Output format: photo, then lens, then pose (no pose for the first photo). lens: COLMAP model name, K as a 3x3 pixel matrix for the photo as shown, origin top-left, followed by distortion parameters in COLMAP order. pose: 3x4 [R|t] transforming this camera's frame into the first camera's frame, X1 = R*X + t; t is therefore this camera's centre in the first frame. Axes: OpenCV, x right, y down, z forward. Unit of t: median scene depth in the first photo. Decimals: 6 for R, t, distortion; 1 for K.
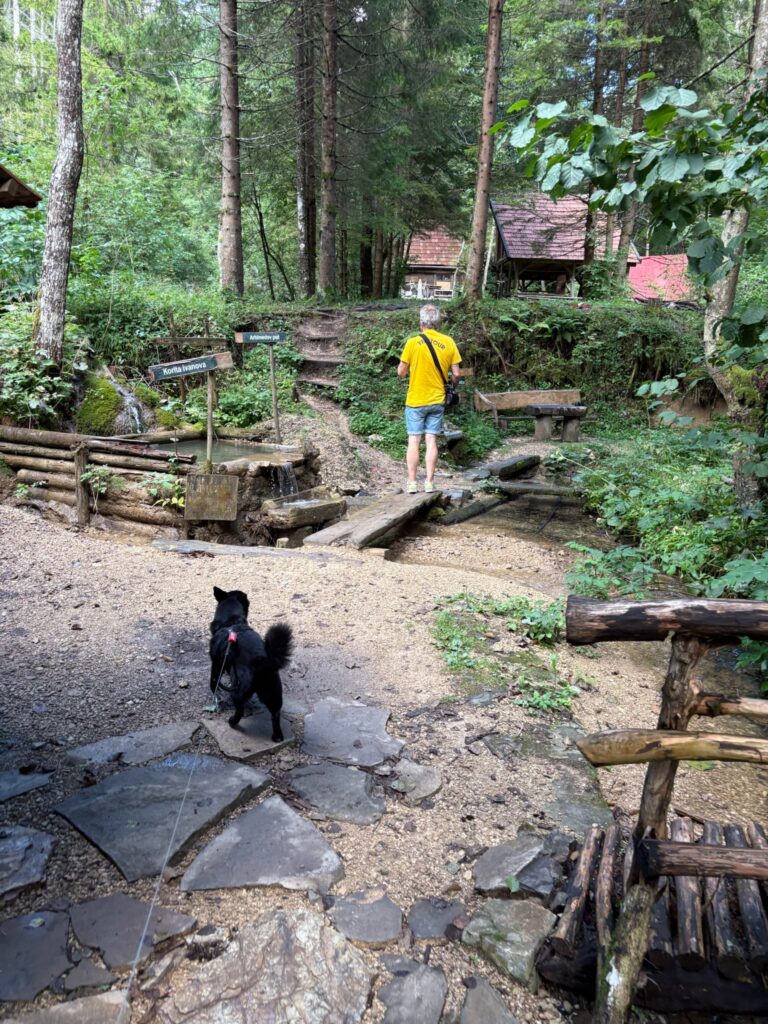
lens RADIAL K [[780.1, 0, 384.0], [0, 780.1, 512.0], [0, 0, 1]] dist [0.072459, -0.267899]
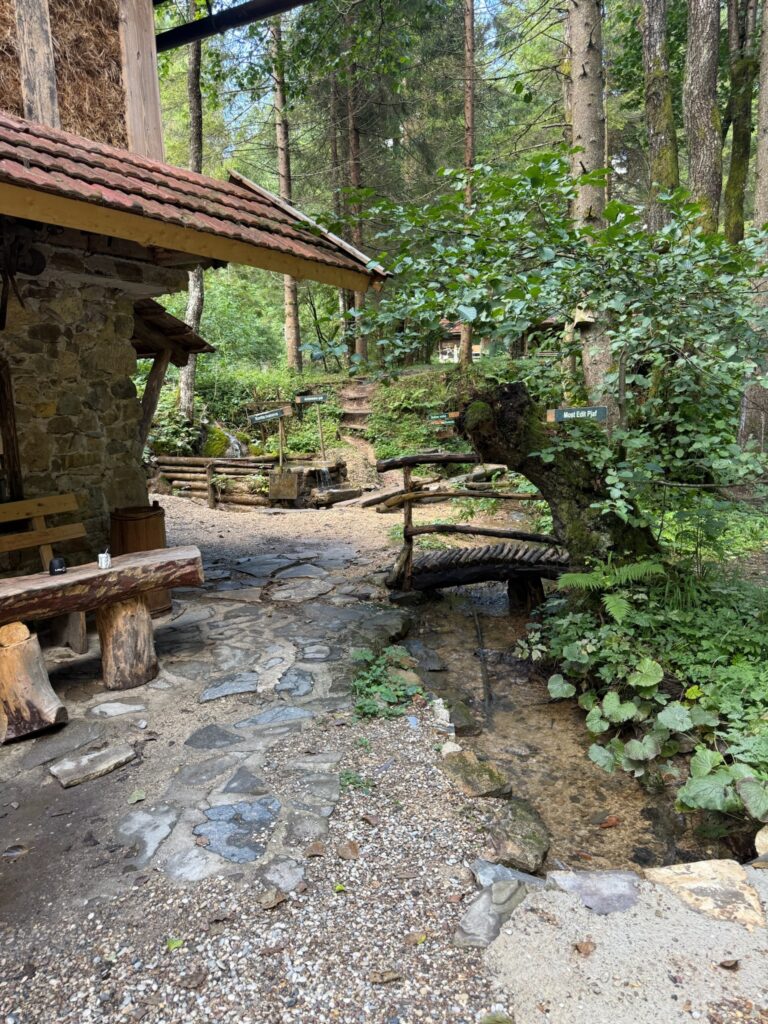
lens RADIAL K [[724.3, 0, 384.0], [0, 724.3, 512.0], [0, 0, 1]] dist [0.066361, -0.069375]
pose [[0.995524, -0.045810, -0.082668, 0.109039], [0.040535, 0.997101, -0.064401, 0.116341], [0.085378, 0.060762, 0.994494, -0.475508]]
